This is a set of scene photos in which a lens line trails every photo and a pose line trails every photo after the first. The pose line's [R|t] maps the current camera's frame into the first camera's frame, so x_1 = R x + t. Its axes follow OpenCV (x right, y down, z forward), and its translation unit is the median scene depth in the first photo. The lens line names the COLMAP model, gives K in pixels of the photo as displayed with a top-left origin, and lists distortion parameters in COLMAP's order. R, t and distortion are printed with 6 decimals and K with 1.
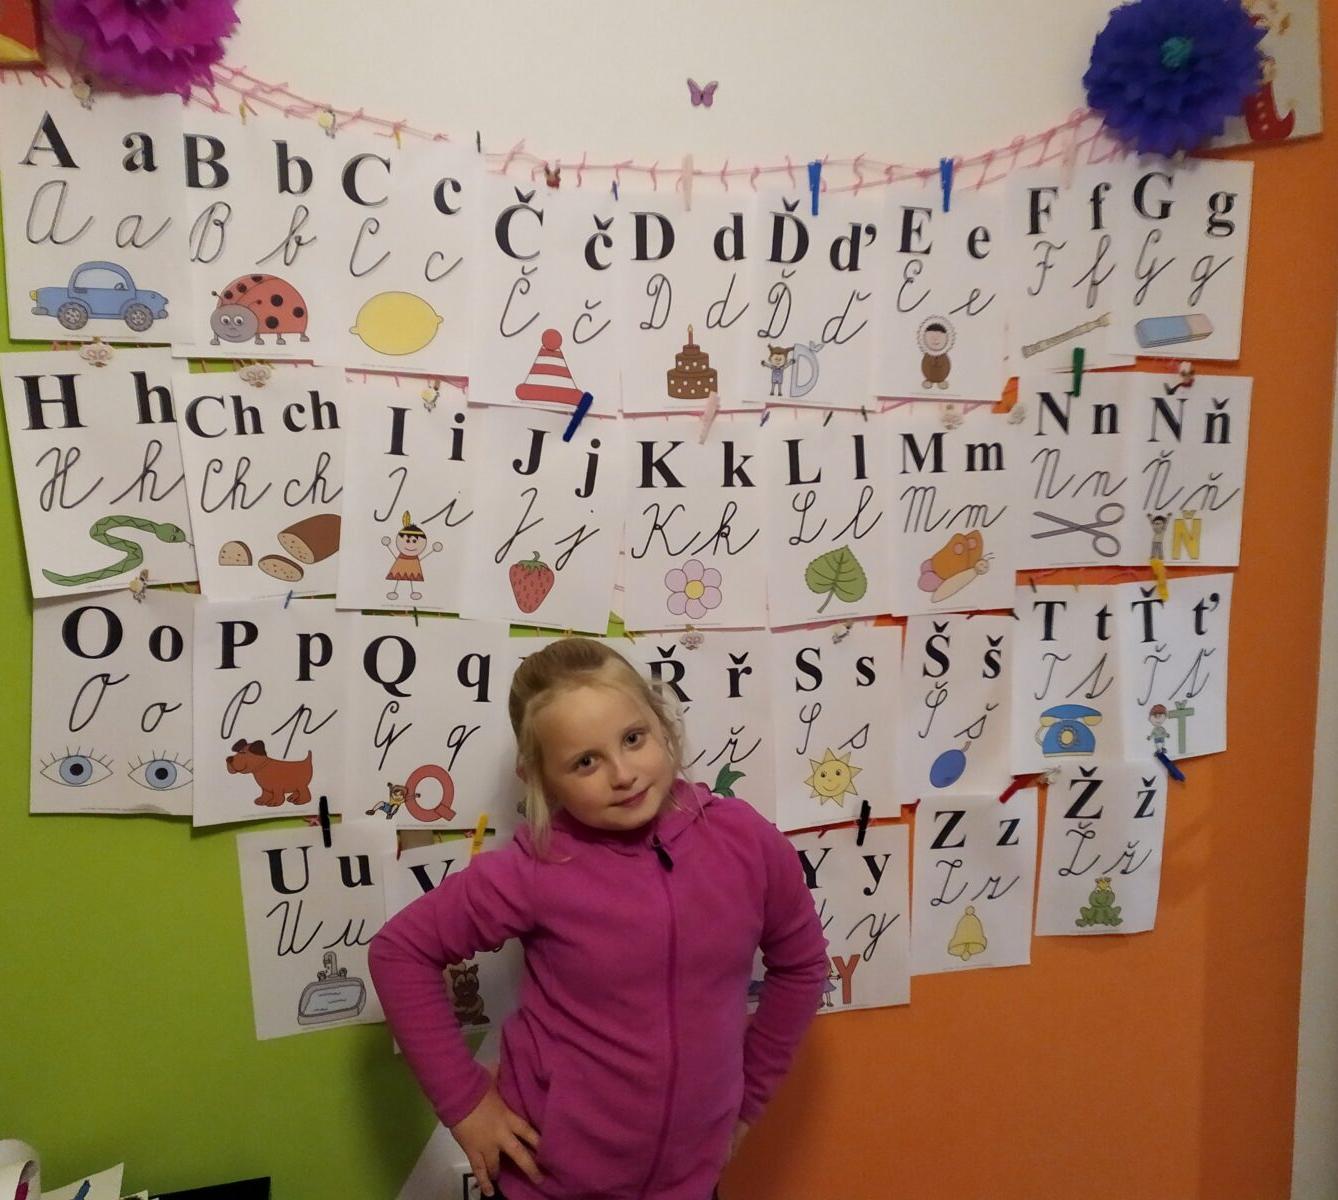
lens RADIAL K [[1290.5, 0, 669.0], [0, 1290.5, 600.0], [0, 0, 1]] dist [0.045423, 0.001861]
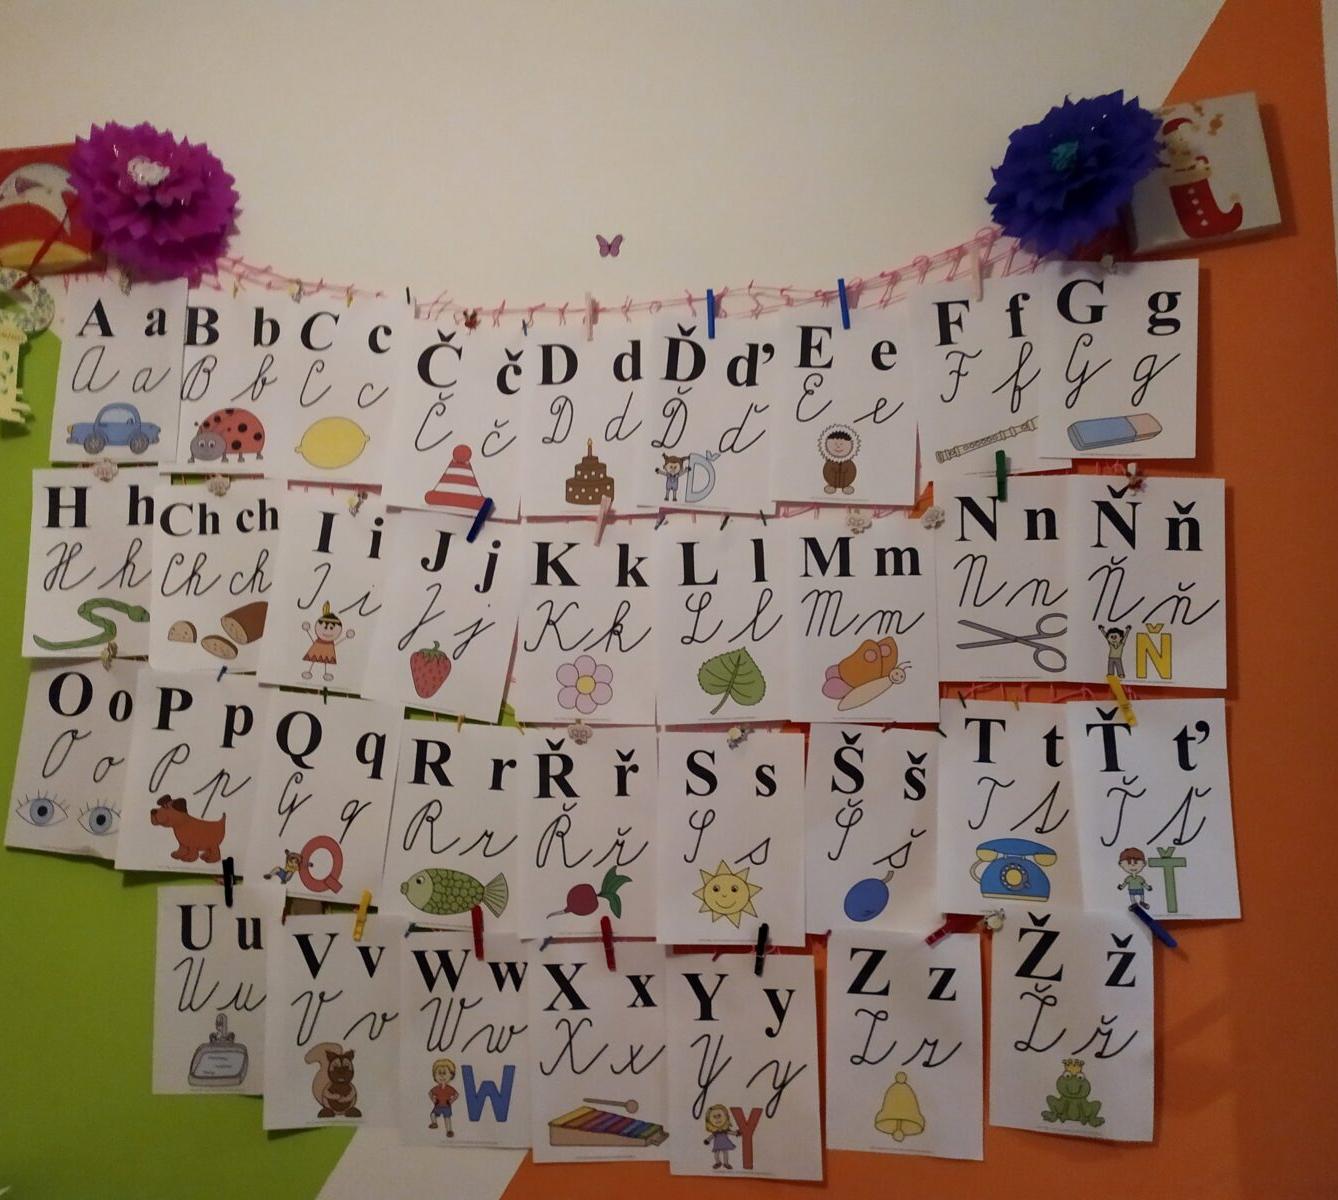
lens RADIAL K [[1290.5, 0, 669.0], [0, 1290.5, 600.0], [0, 0, 1]] dist [0.045423, 0.001861]
pose [[0.928247, -0.026720, -0.371004, 0.469767], [-0.077627, 0.961539, -0.263472, 0.194968], [0.363774, 0.273367, 0.890471, 0.095094]]
